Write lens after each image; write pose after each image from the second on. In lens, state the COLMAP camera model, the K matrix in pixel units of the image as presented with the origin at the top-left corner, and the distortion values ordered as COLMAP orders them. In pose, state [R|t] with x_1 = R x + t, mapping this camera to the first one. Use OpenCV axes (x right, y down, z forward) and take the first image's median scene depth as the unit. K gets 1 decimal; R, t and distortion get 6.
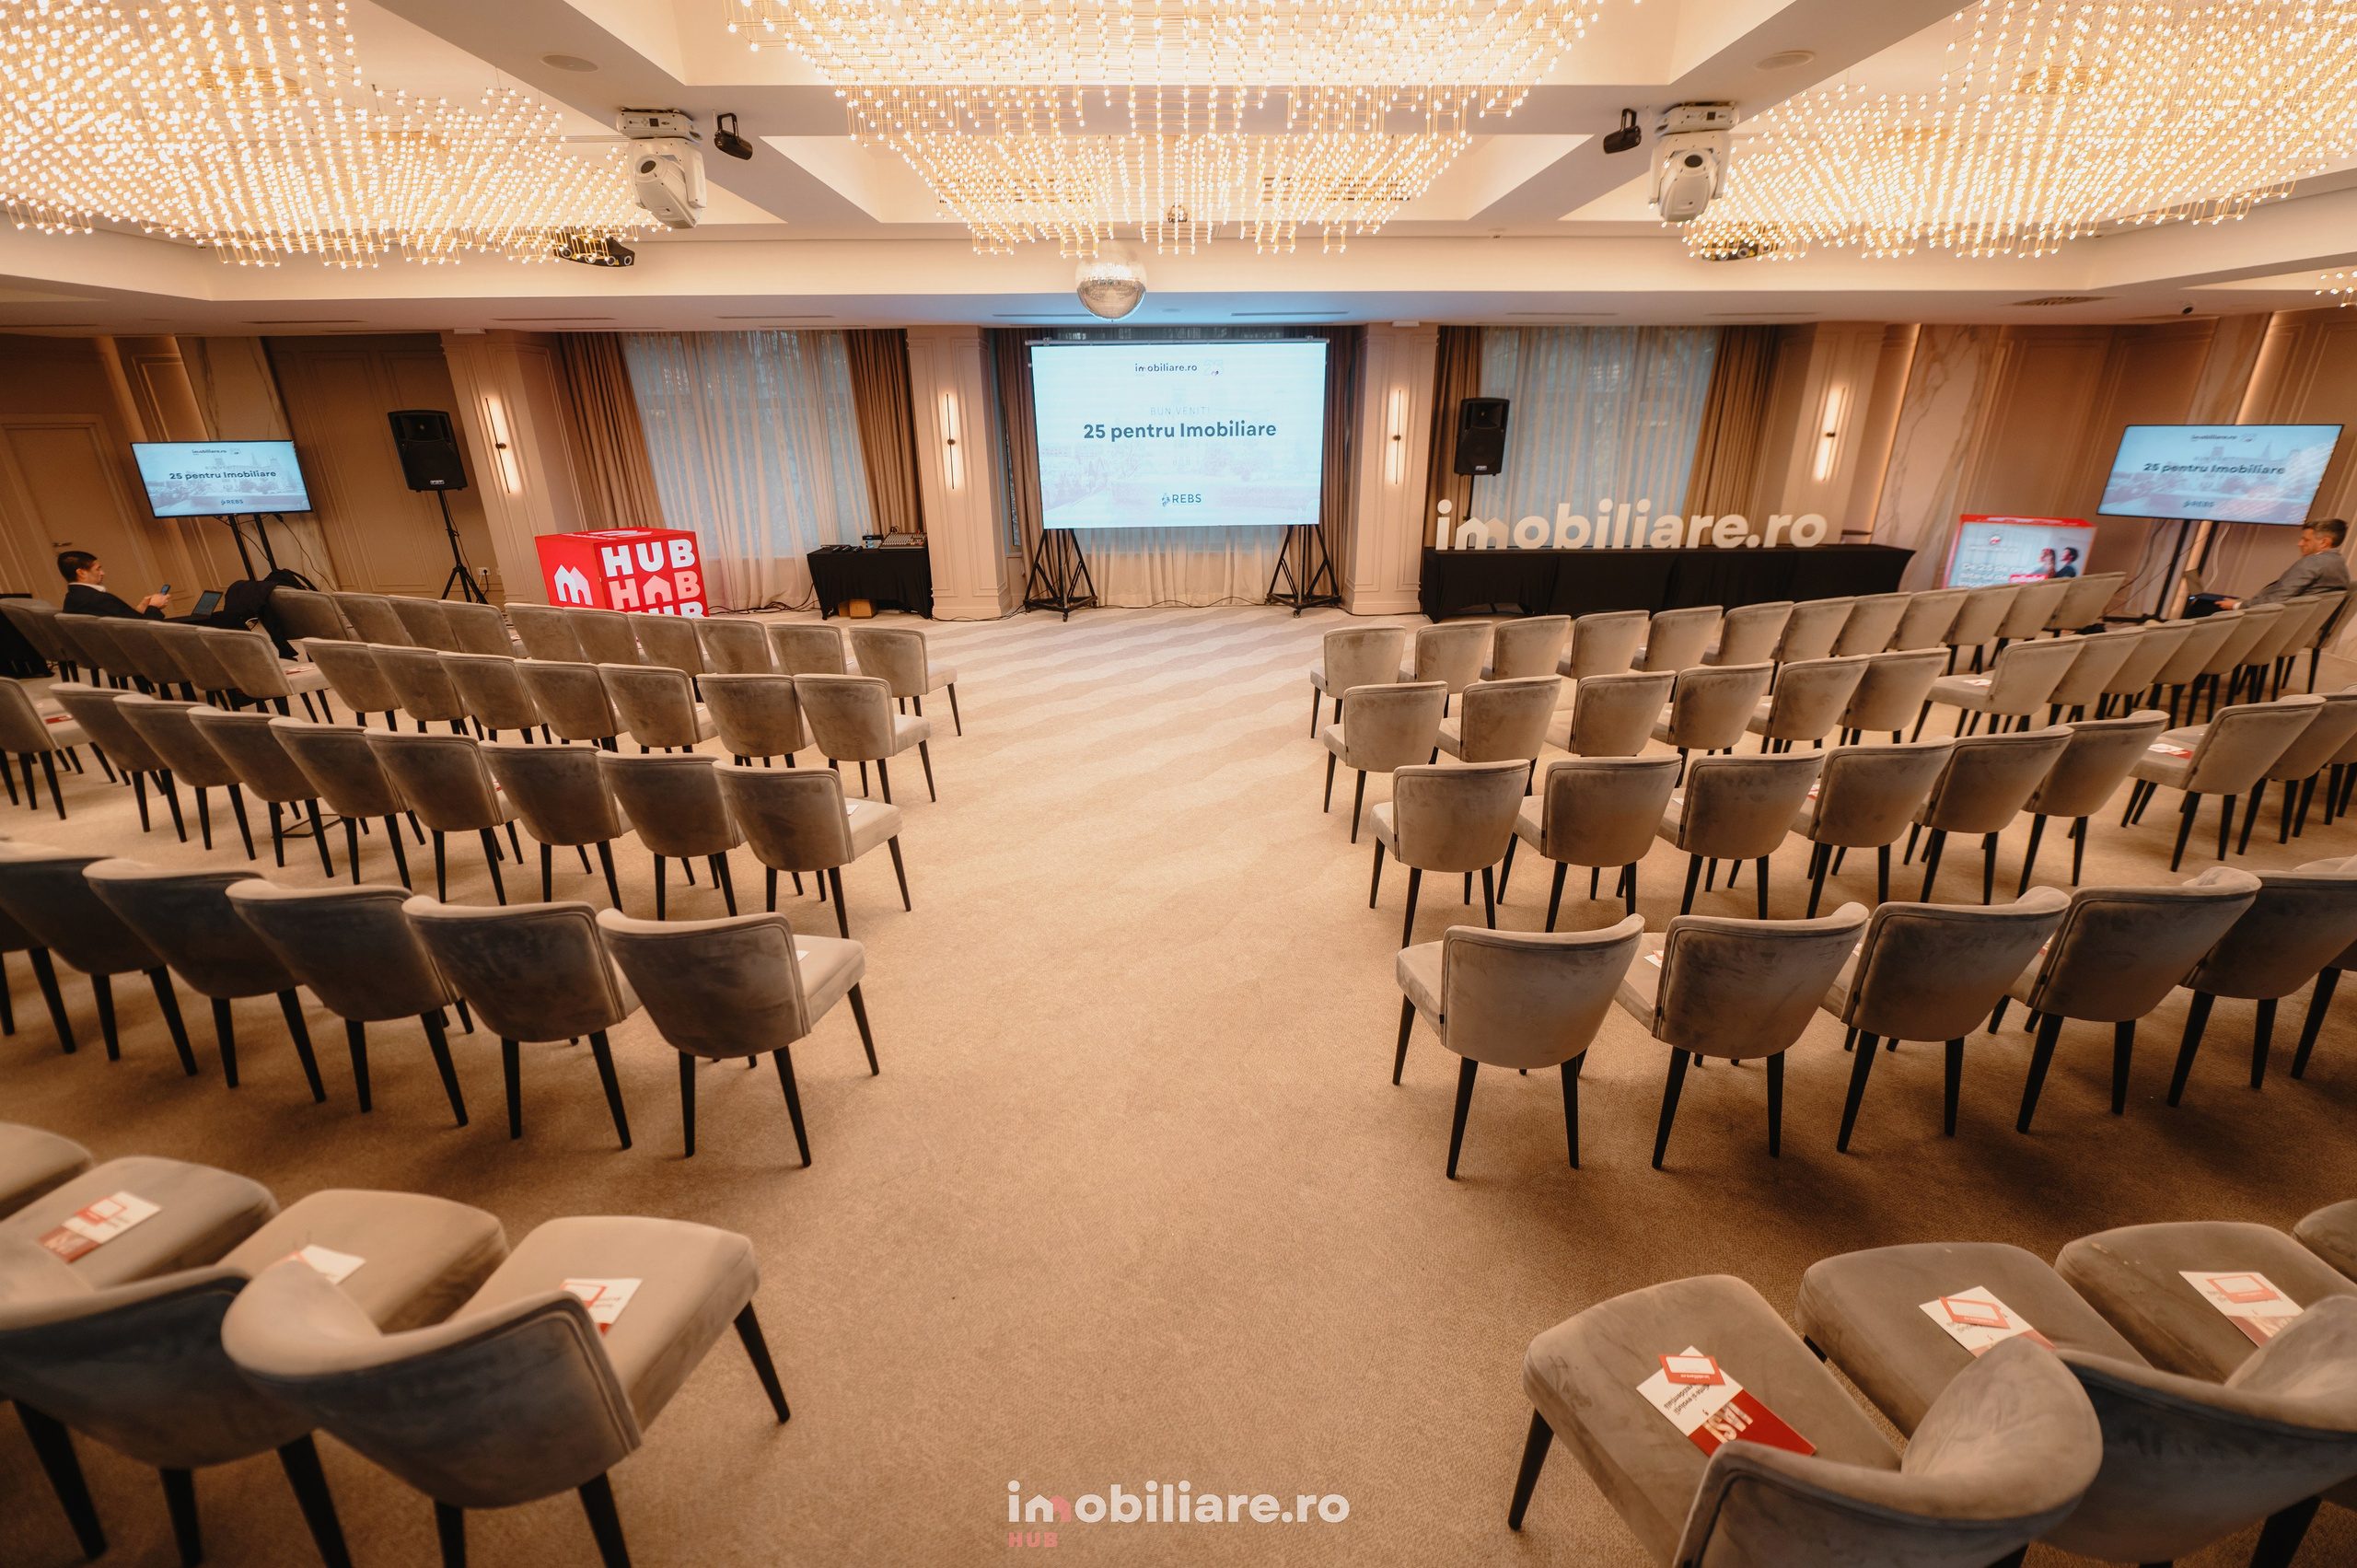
lens RADIAL K [[962.5, 0, 1191.9], [0, 962.5, 783.8], [0, 0, 1]] dist [-0.006943, -0.000780]
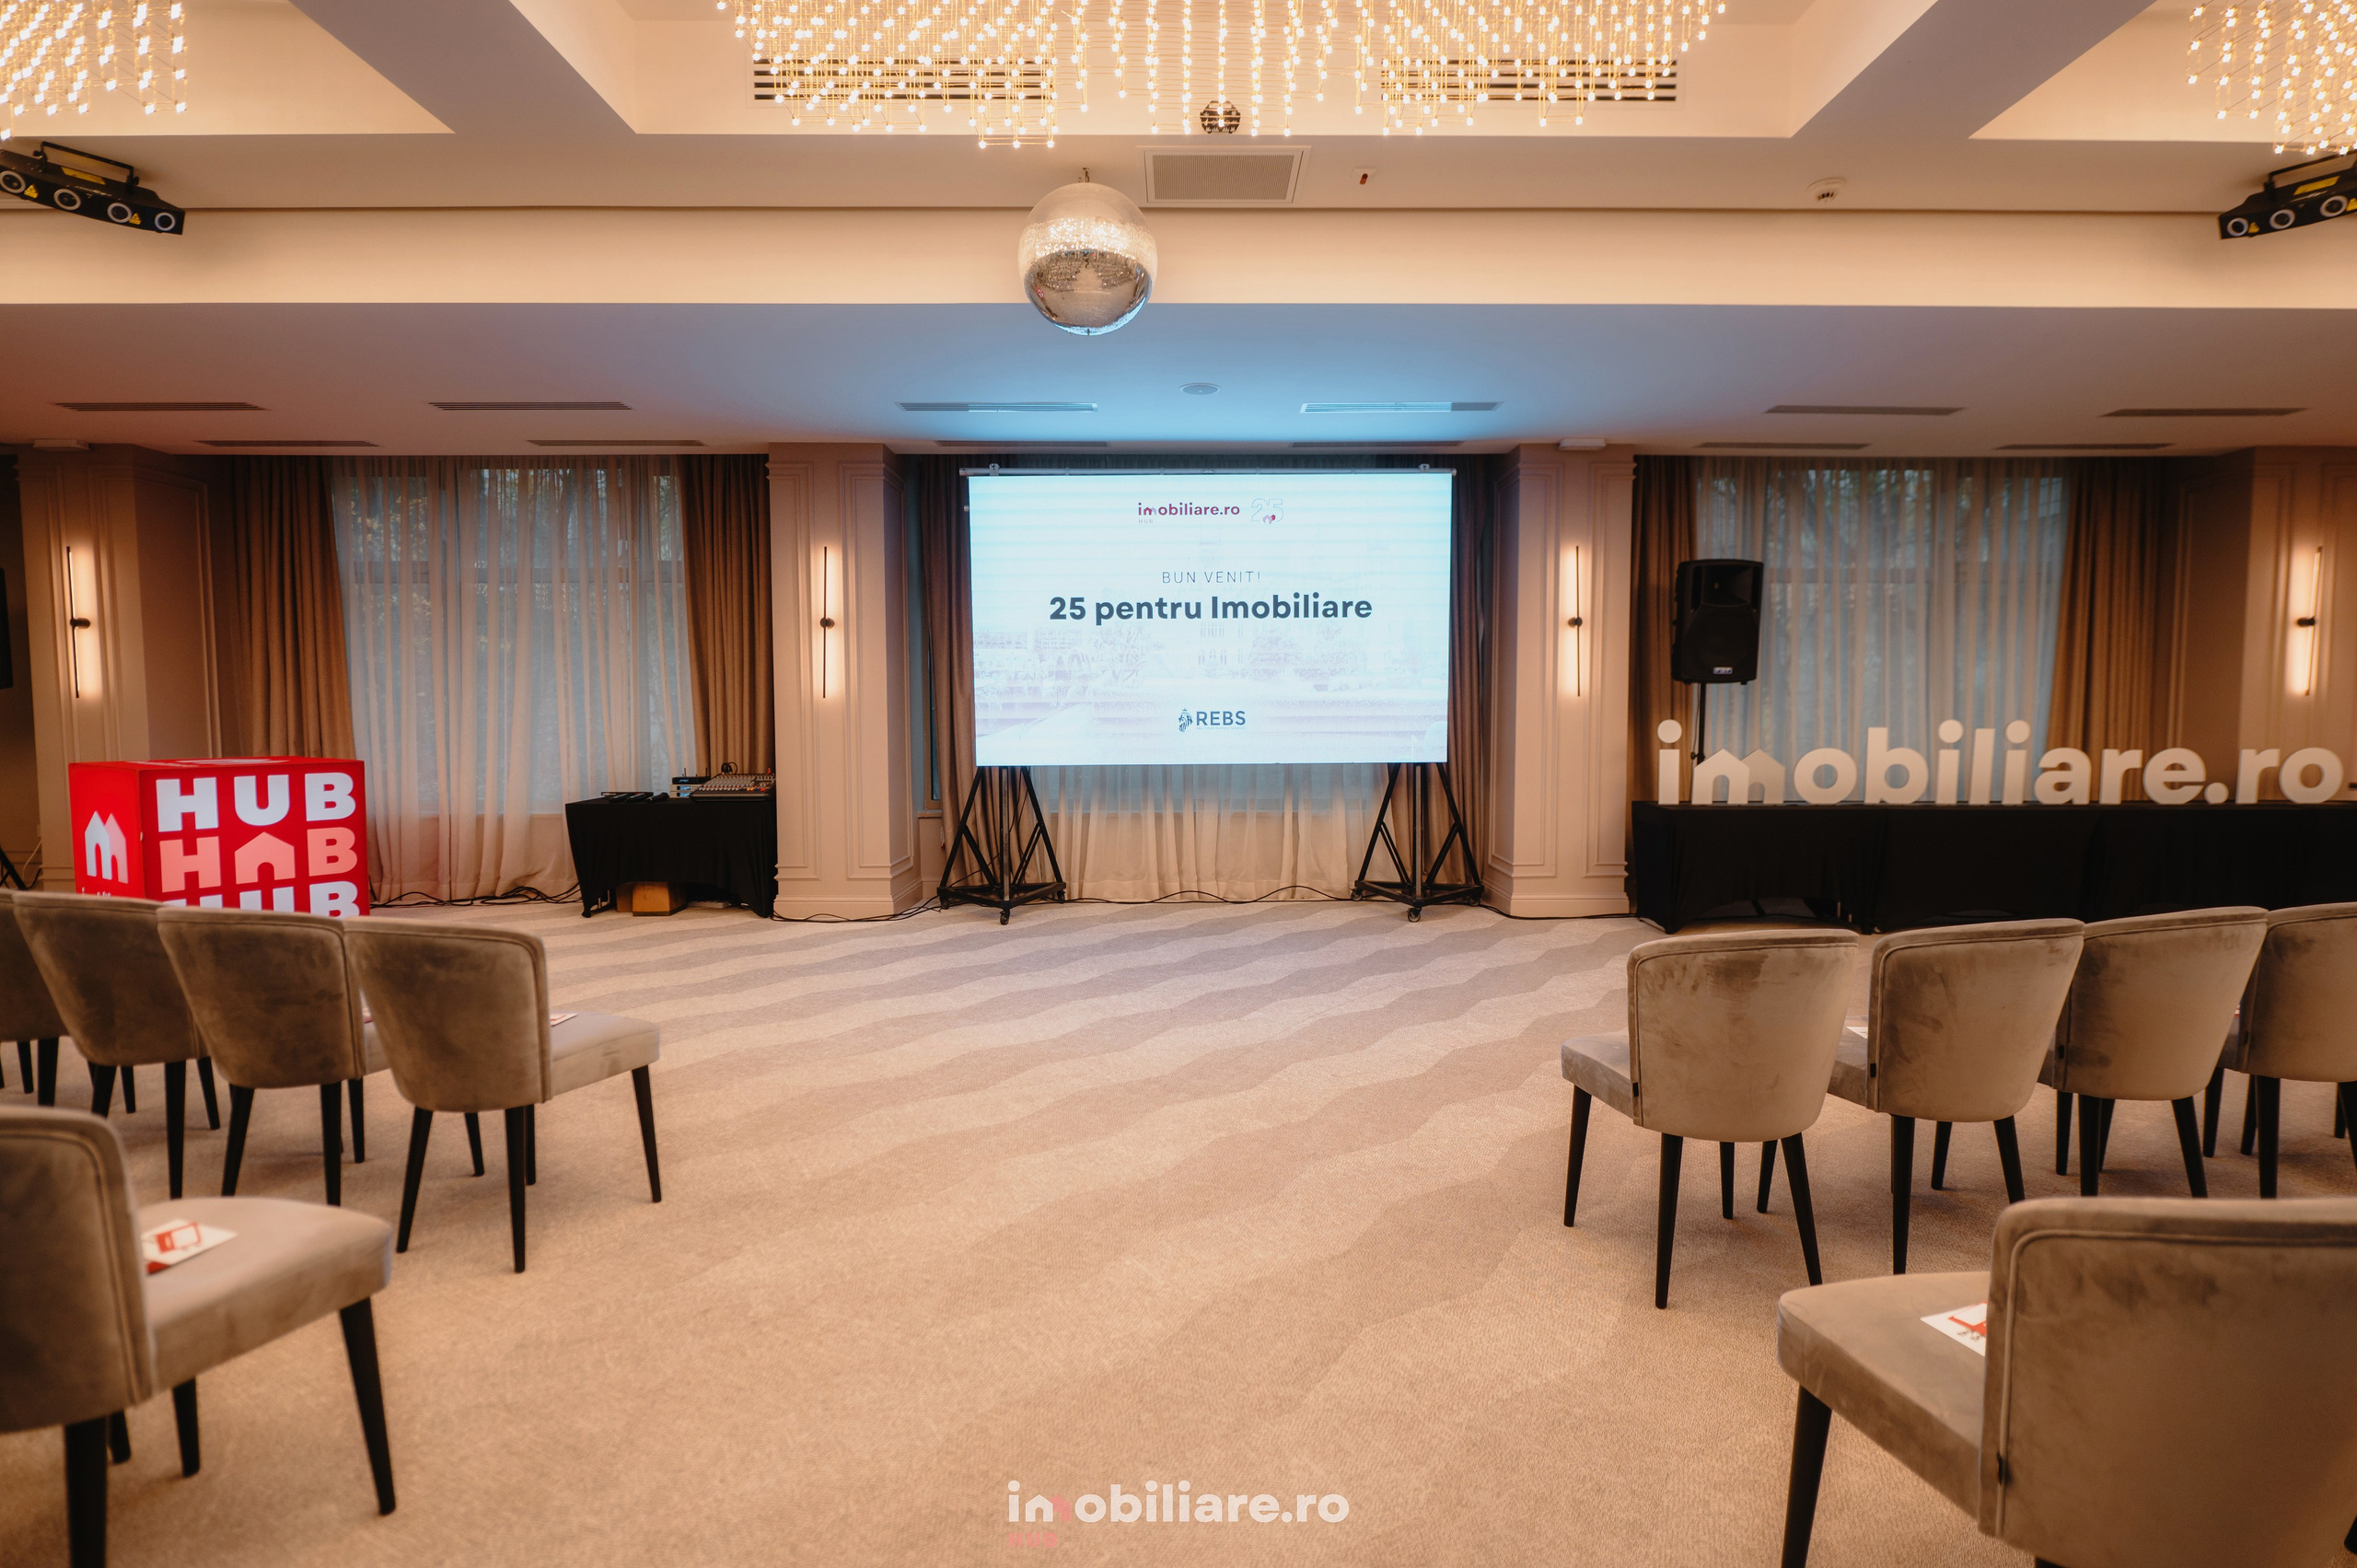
lens RADIAL K [[1189.7, 0, 1192.1], [0, 1189.7, 777.0], [0, 0, 1]] dist [-0.005930, -0.000978]
pose [[0.999835, 0.007320, -0.016628, -0.011086], [-0.011875, 0.955981, -0.293189, -0.050897], [0.013750, 0.293338, 0.955910, 0.328219]]
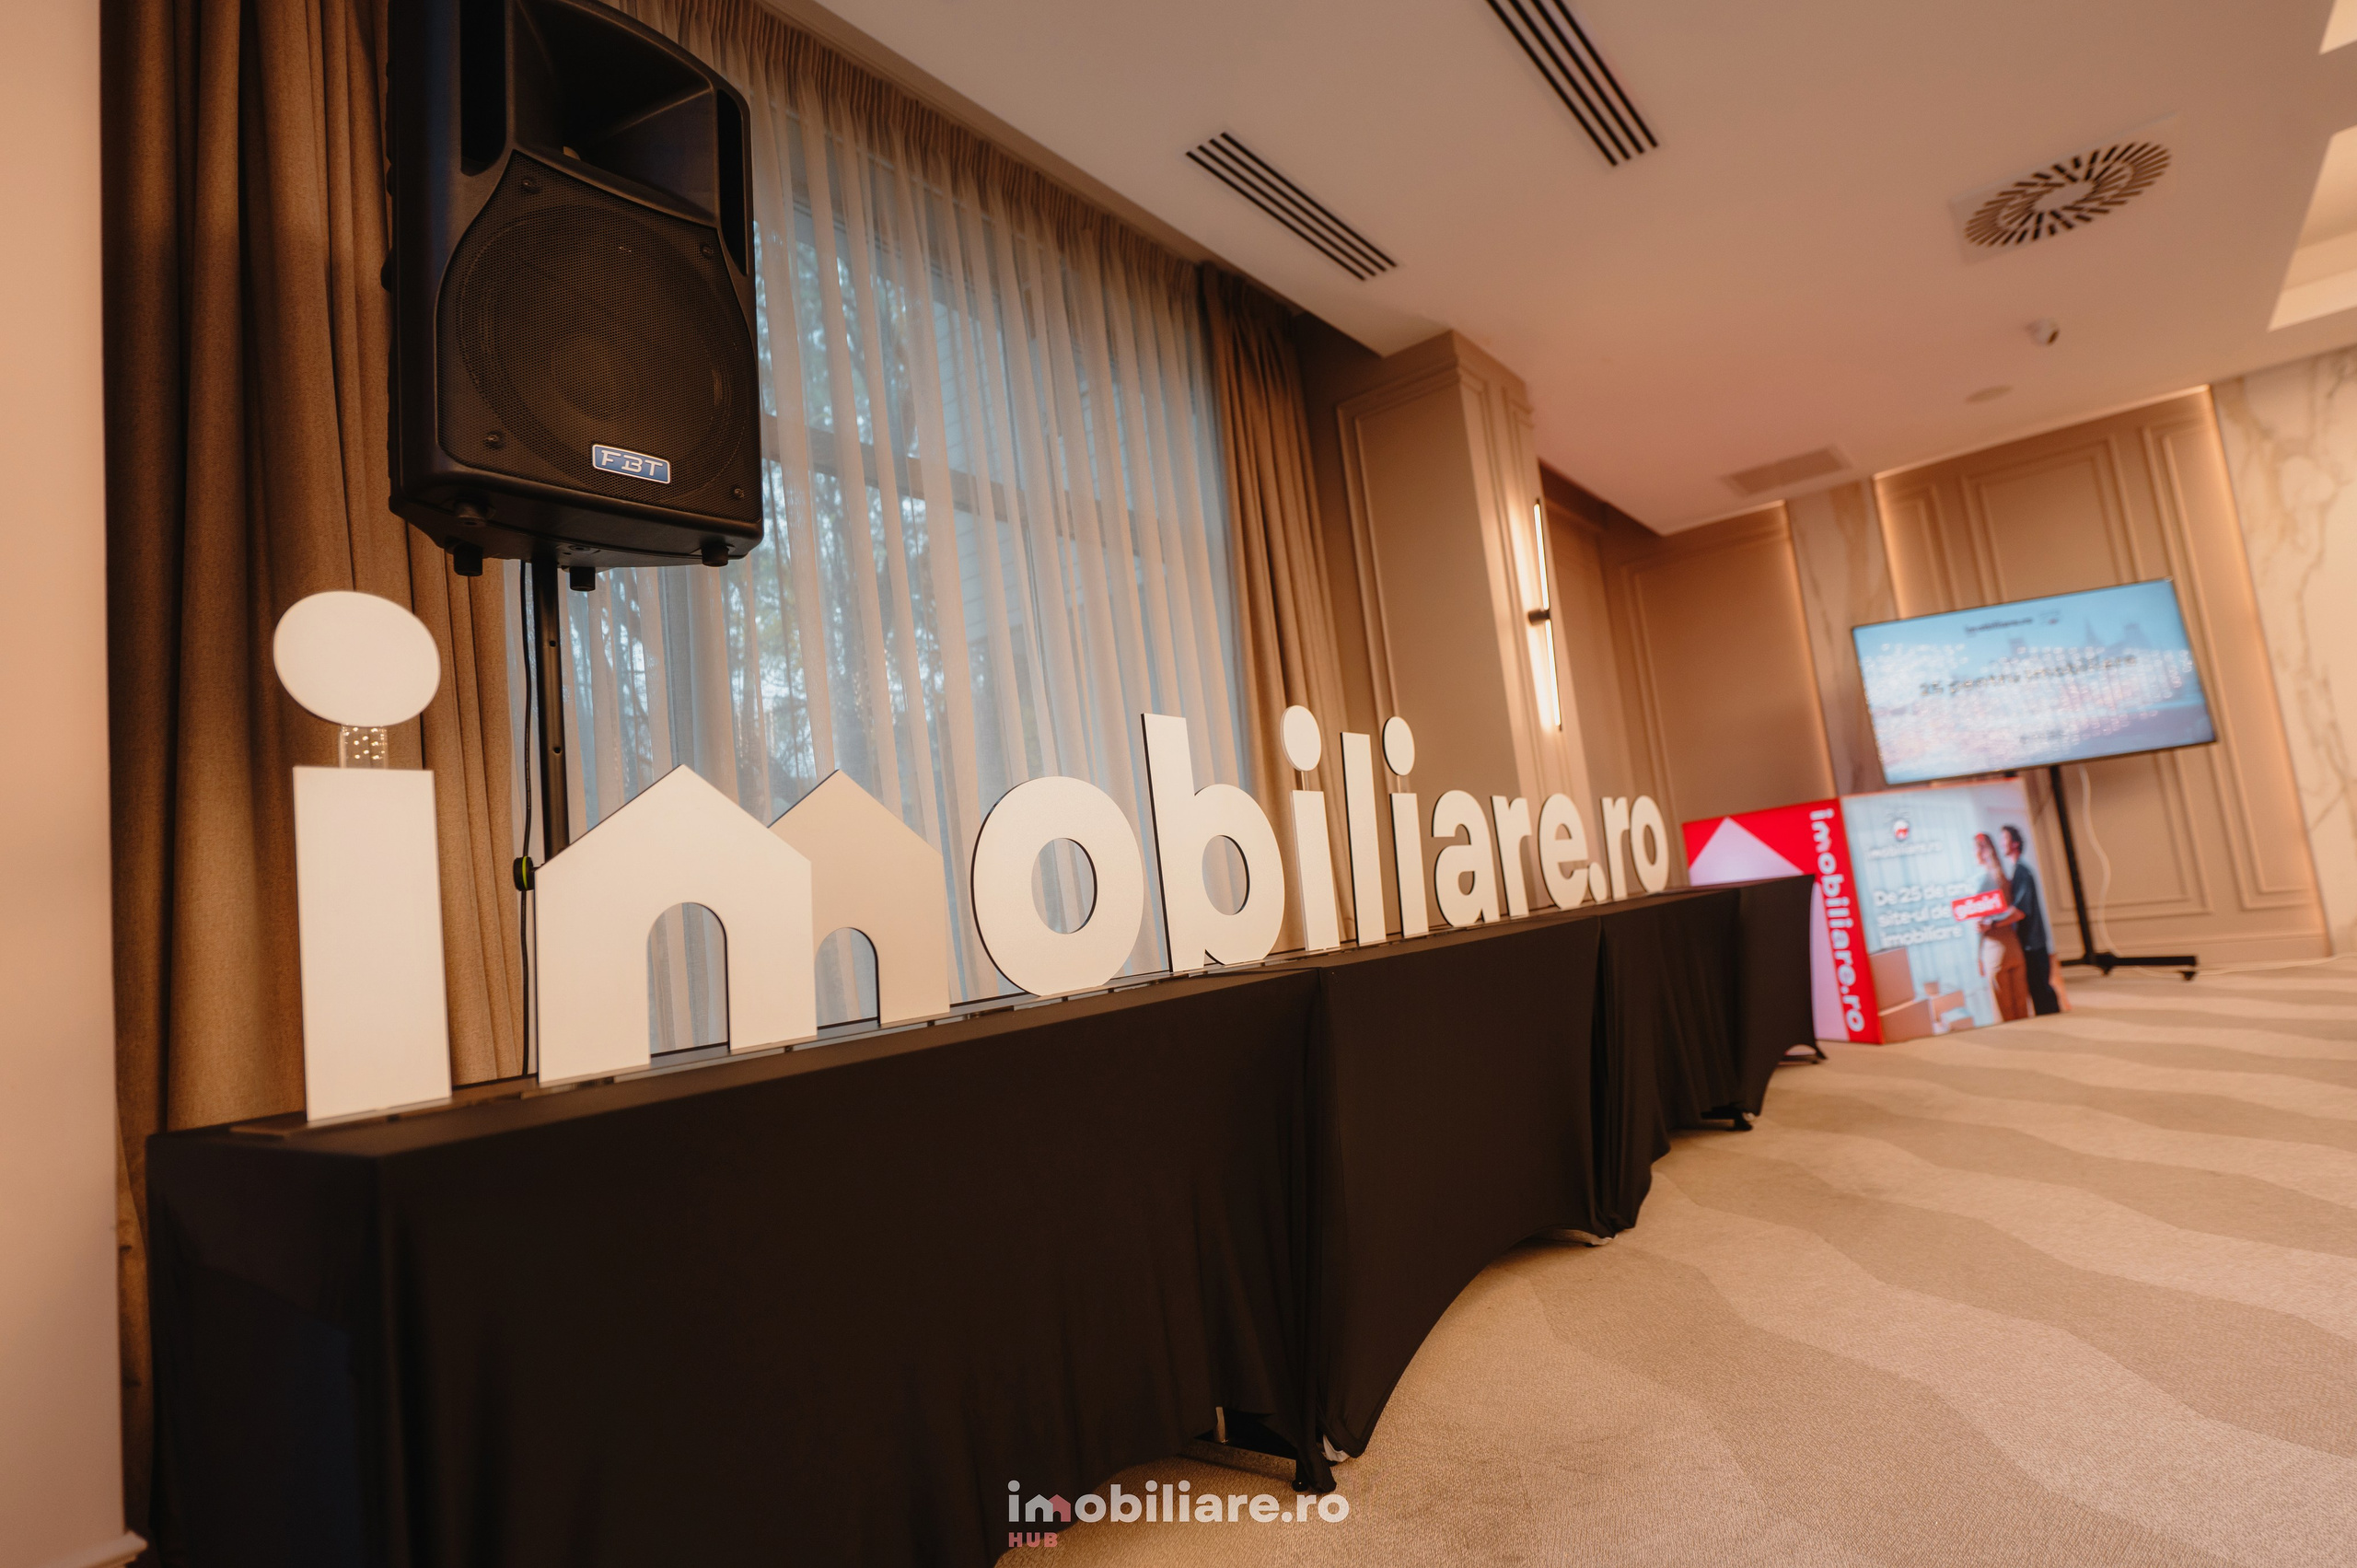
lens RADIAL K [[1195.8, 0, 1178.5], [0, 1195.8, 784.0], [0, 0, 1]] dist [-0.014906, -0.000596]
pose [[0.635658, 0.020547, 0.771697, 0.227885], [0.368640, 0.870224, -0.326824, -0.213814], [-0.678265, 0.492227, 0.545591, 0.901248]]
